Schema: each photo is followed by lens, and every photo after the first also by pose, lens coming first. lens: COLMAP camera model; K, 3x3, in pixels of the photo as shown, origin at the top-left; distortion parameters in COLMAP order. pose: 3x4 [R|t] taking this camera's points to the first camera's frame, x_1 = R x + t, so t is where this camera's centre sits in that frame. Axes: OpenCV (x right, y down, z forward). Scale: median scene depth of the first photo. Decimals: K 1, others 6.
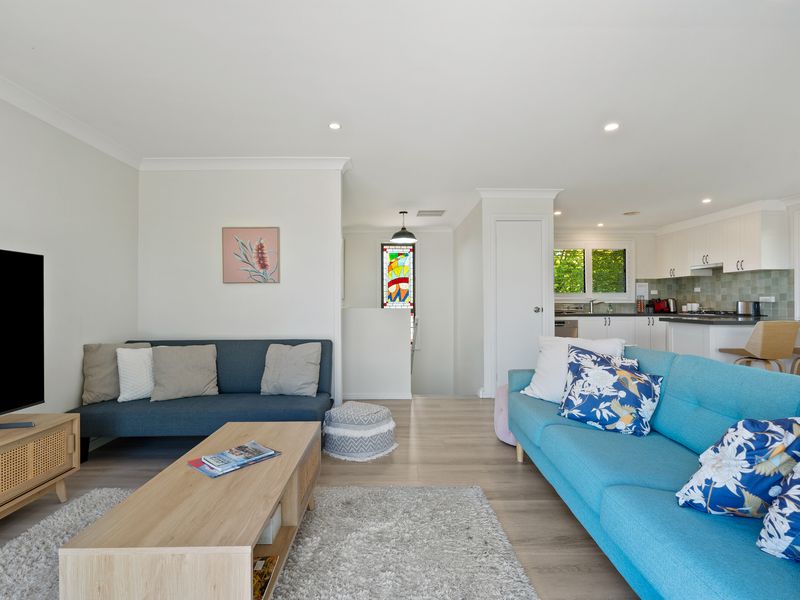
lens RADIAL K [[397.2, 0, 397.3], [0, 397.2, 303.8], [0, 0, 1]] dist [-0.001376, 0.000177]
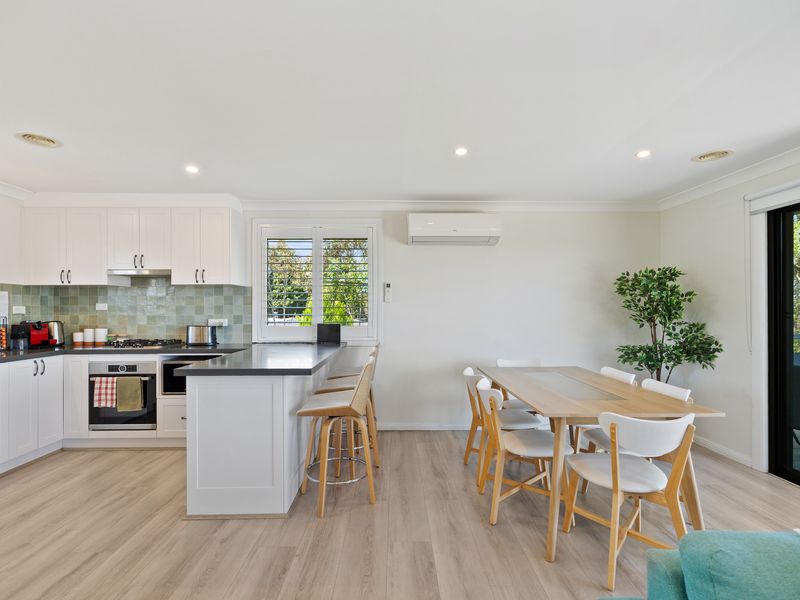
lens RADIAL K [[397.0, 0, 399.0], [0, 397.0, 307.2], [0, 0, 1]] dist [-0.000826, 0.000662]
pose [[0.001614, 0.008965, 0.999959, 0.120984], [0.007336, 0.999933, -0.008976, -0.026266], [-0.999972, 0.007350, 0.001548, 0.529796]]
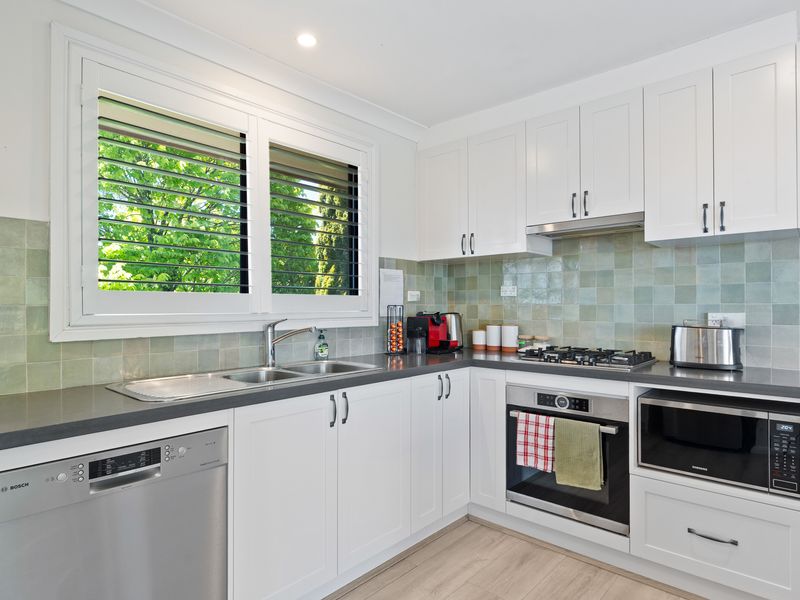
lens RADIAL K [[473.8, 0, 400.0], [0, 473.8, 300.0], [0, 0, 1]] dist [0.001011, 0.000946]
pose [[0.679893, 0.012323, 0.733208, 0.334460], [0.001726, 0.999829, -0.018405, -0.018413], [-0.733310, 0.013779, 0.679755, 0.766996]]
